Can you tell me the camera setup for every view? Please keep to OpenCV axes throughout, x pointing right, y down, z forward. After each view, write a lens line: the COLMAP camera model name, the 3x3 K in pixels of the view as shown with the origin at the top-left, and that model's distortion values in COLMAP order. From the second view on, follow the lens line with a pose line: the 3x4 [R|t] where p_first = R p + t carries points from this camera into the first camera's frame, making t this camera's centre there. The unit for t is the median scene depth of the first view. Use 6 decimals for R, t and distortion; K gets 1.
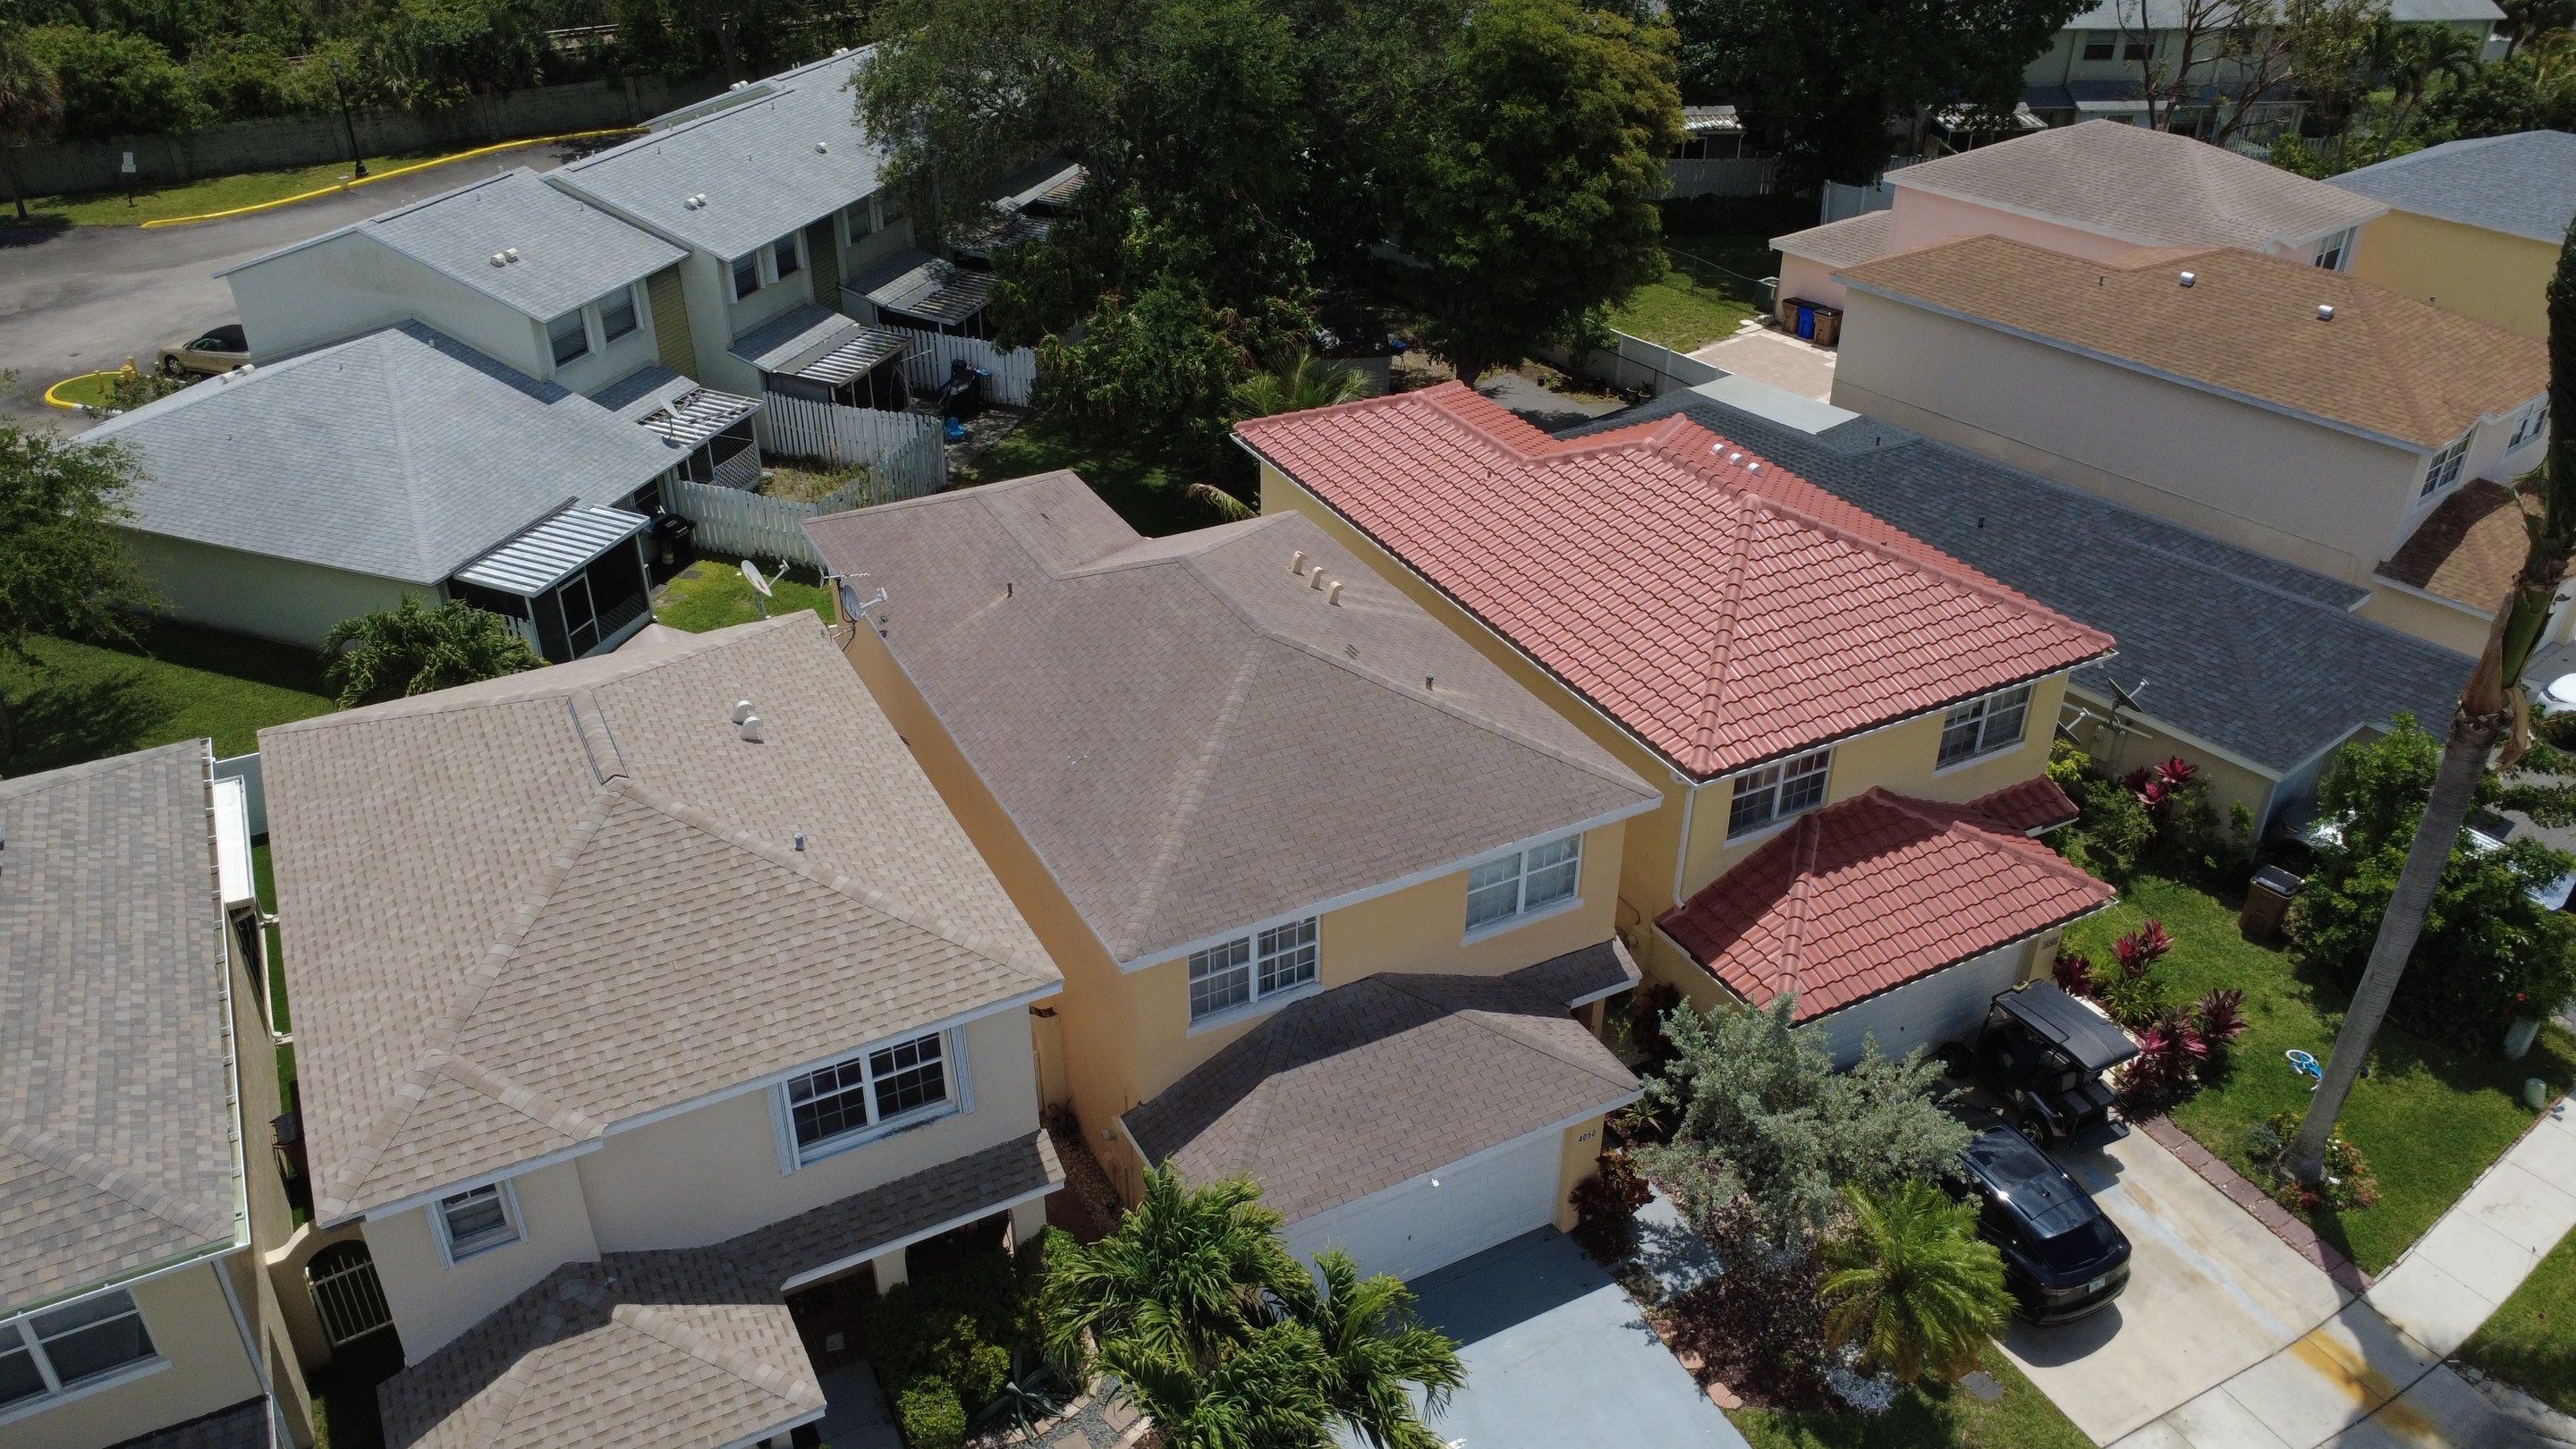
lens RADIAL K [[1872.1, 0, 1284.4], [0, 1872.1, 721.9], [0, 0, 1]] dist [0.001358, 0.000129]
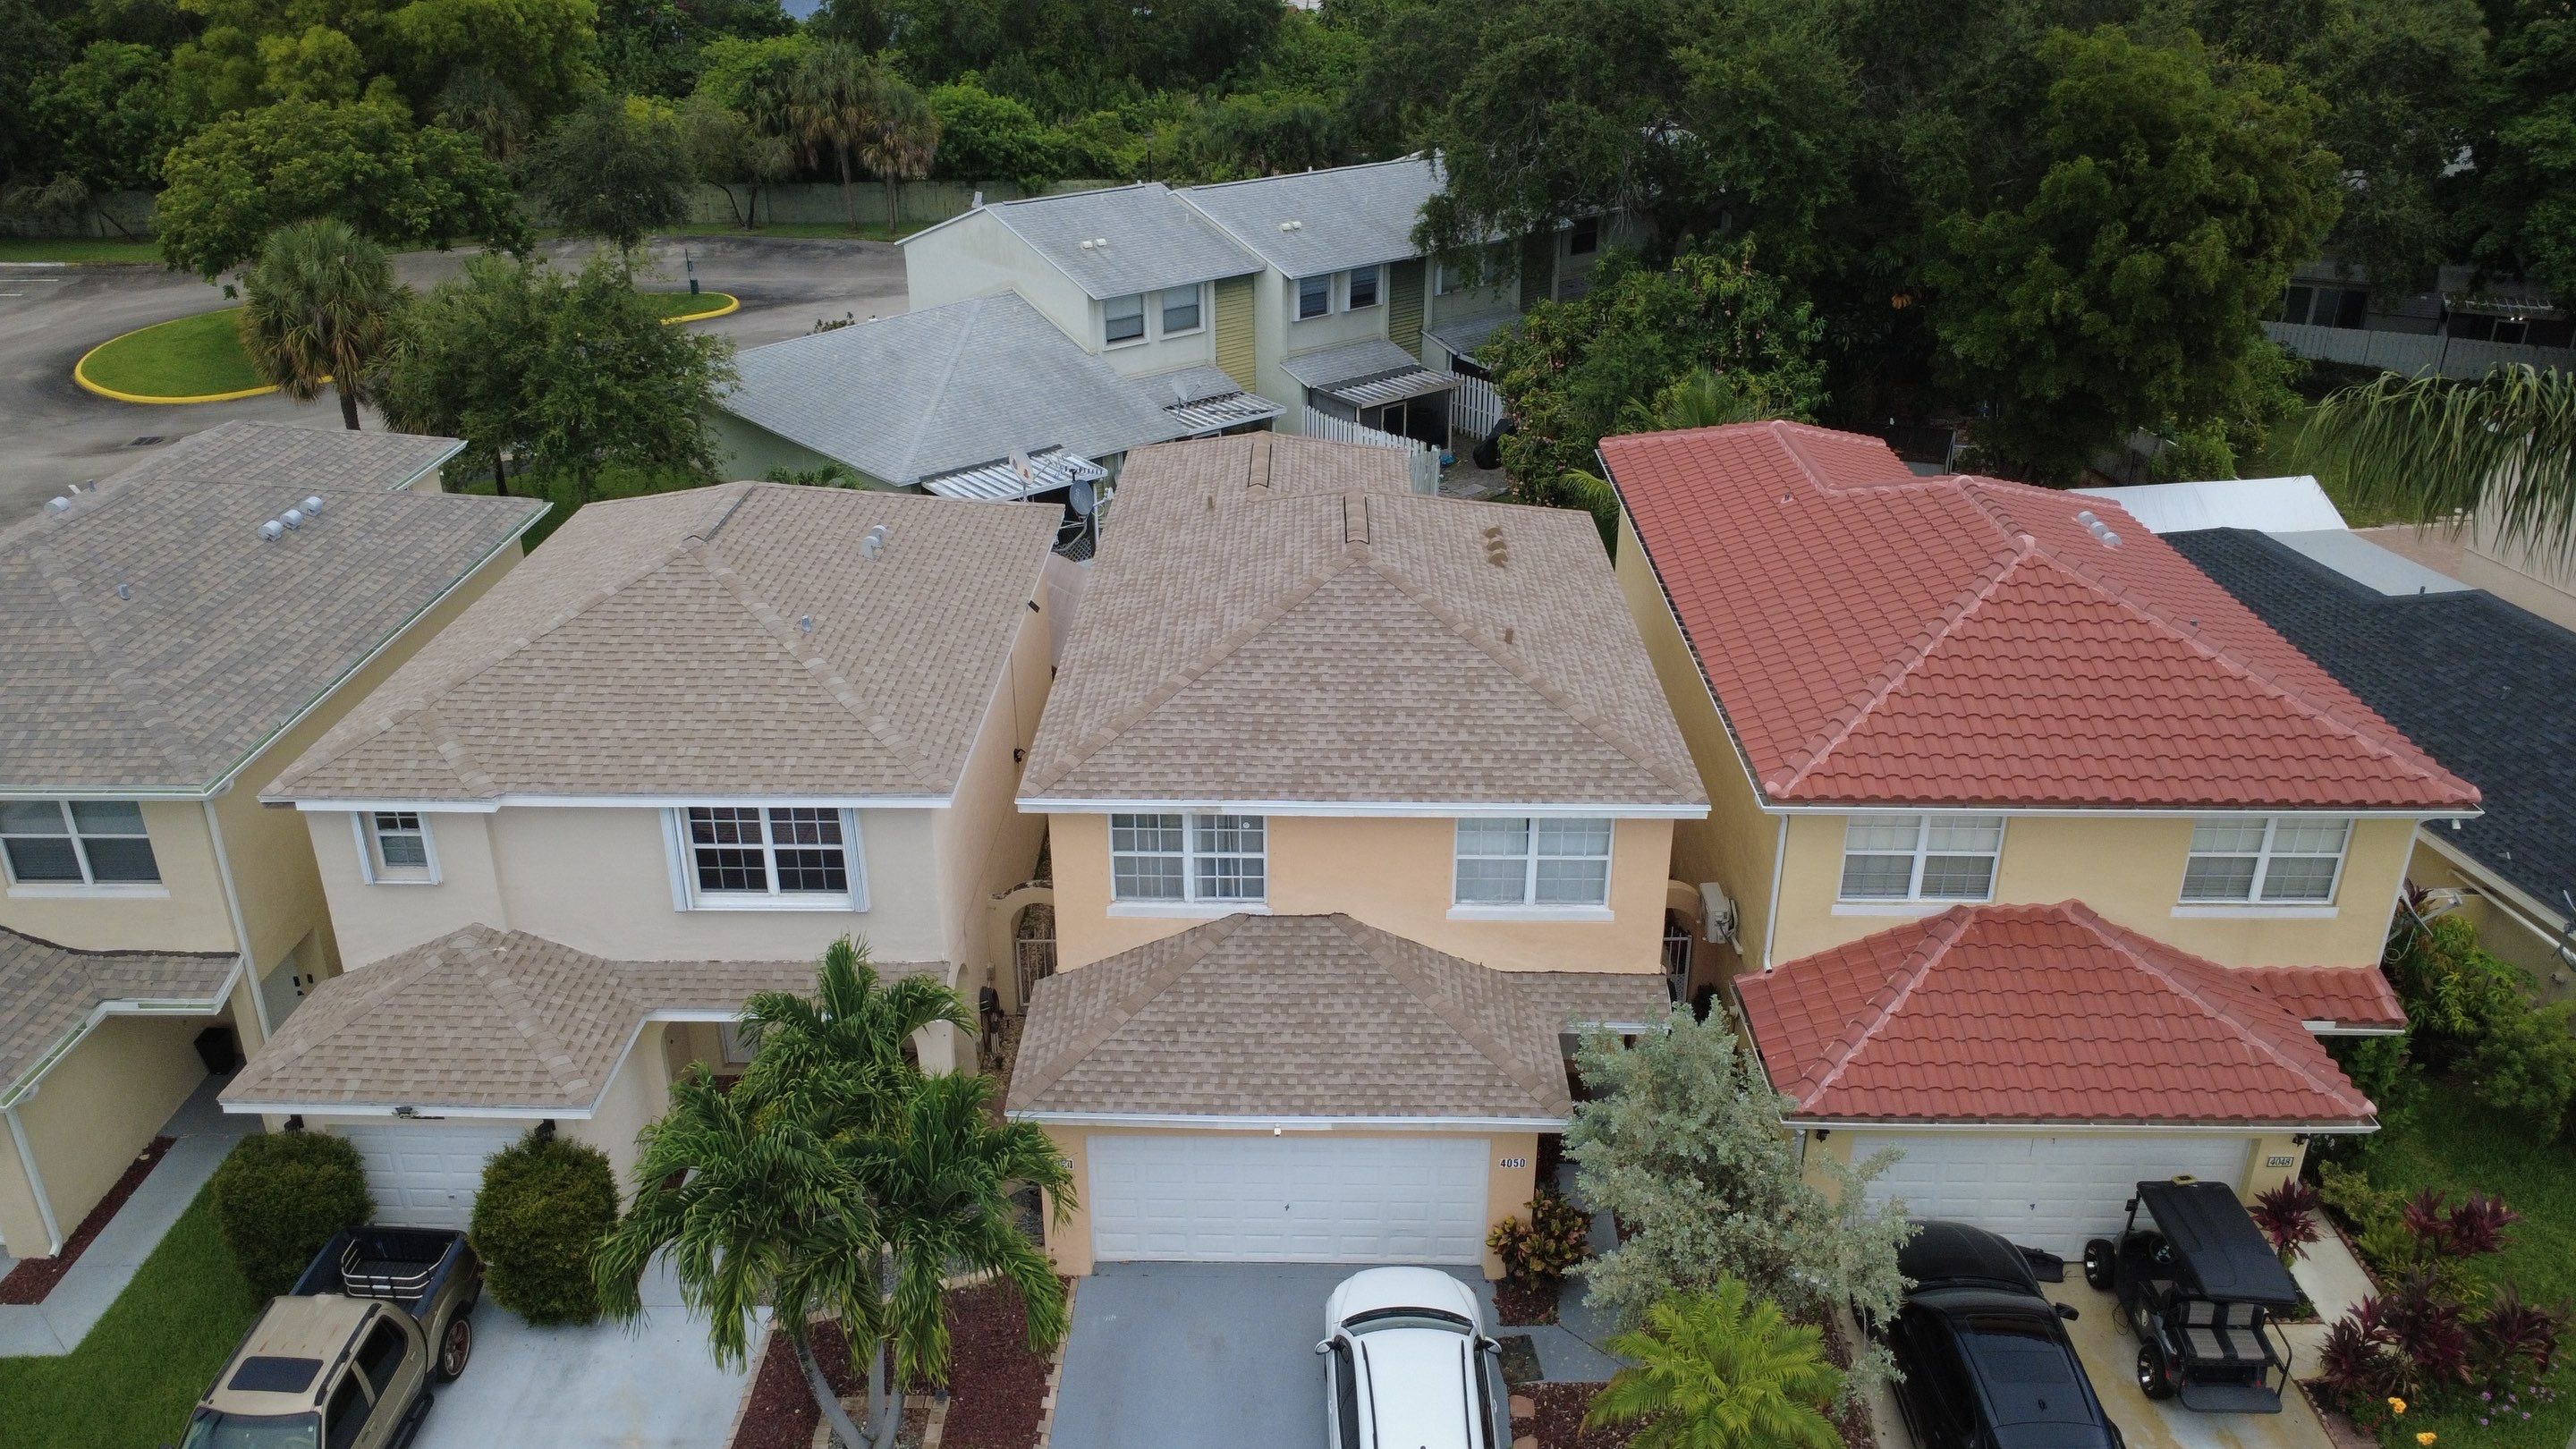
lens RADIAL K [[1872.1, 0, 1282.9], [0, 1872.1, 733.9], [0, 0, 1]] dist [0.001358, 0.000129]
pose [[0.876345, 0.201380, -0.437567, 0.355736], [-0.242917, 0.969203, -0.040454, 0.080648], [0.415945, 0.141744, 0.898275, 0.140560]]
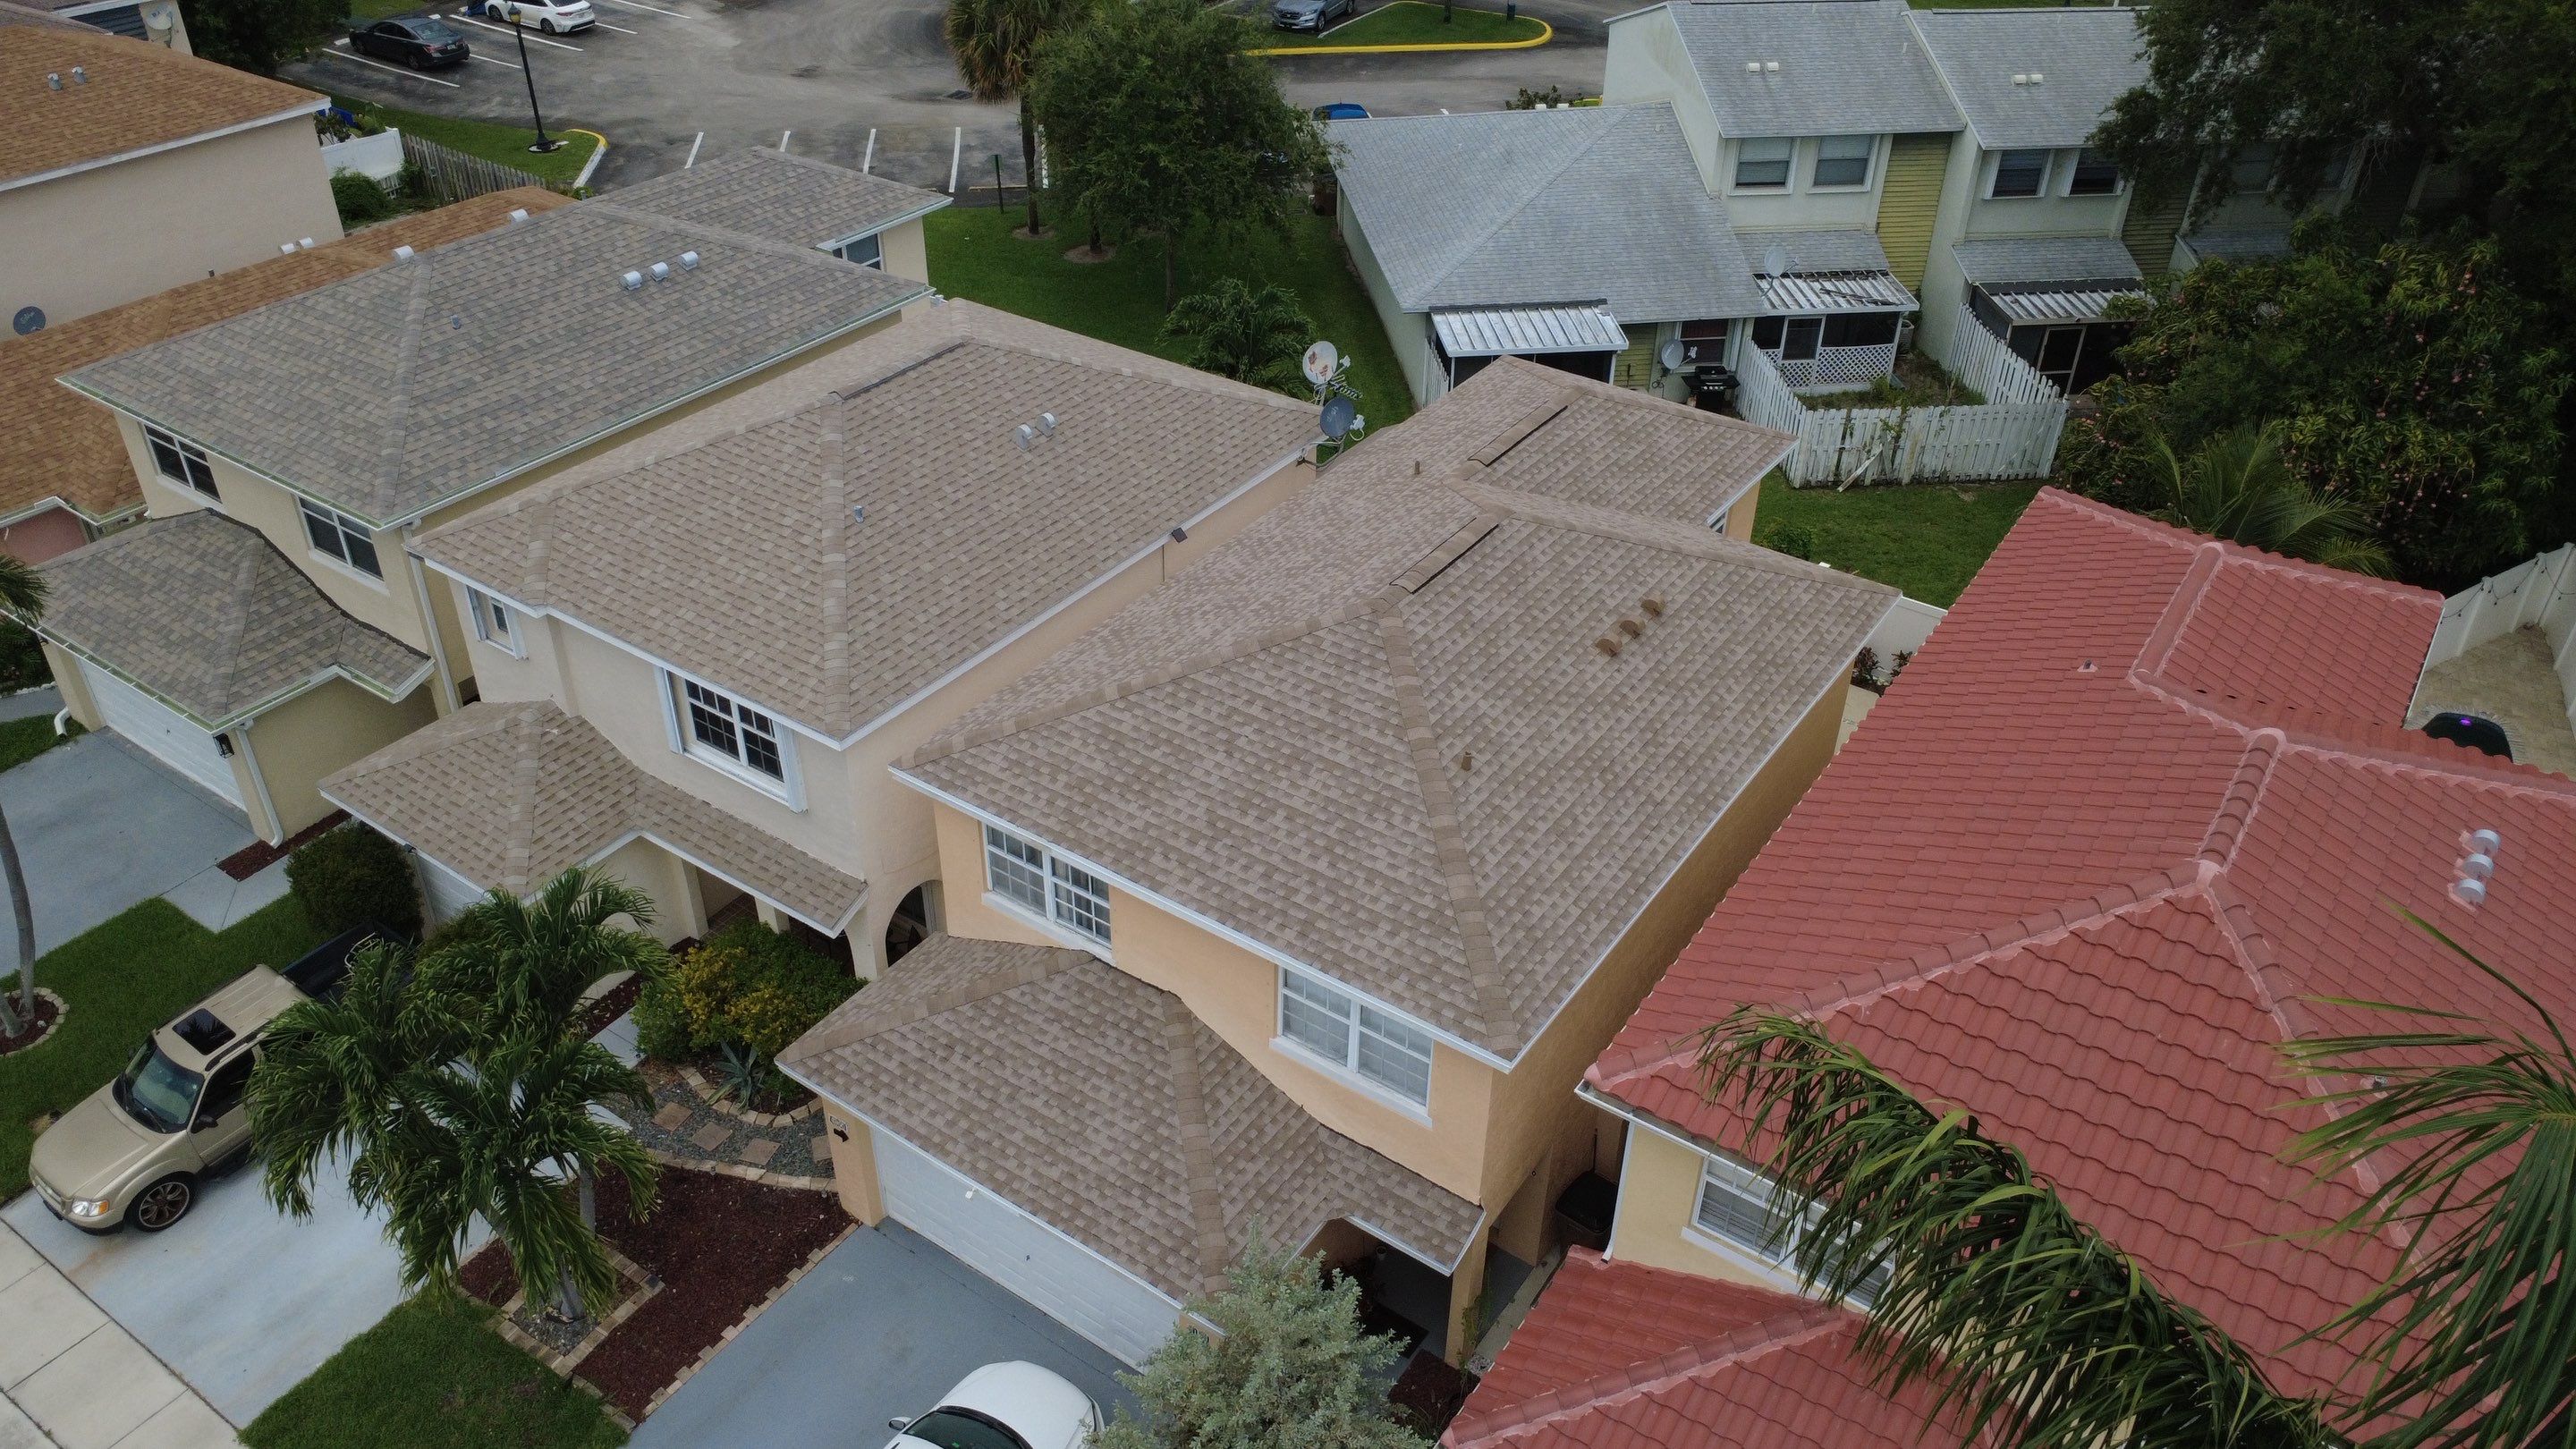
lens RADIAL K [[1872.1, 0, 1280.0], [0, 1872.1, 722.7], [0, 0, 1]] dist [0.001358, 0.000129]
pose [[0.463727, 0.505631, -0.727526, 0.536126], [-0.463297, 0.838329, 0.287332, -0.198002], [0.755190, 0.203817, 0.623014, 0.435420]]
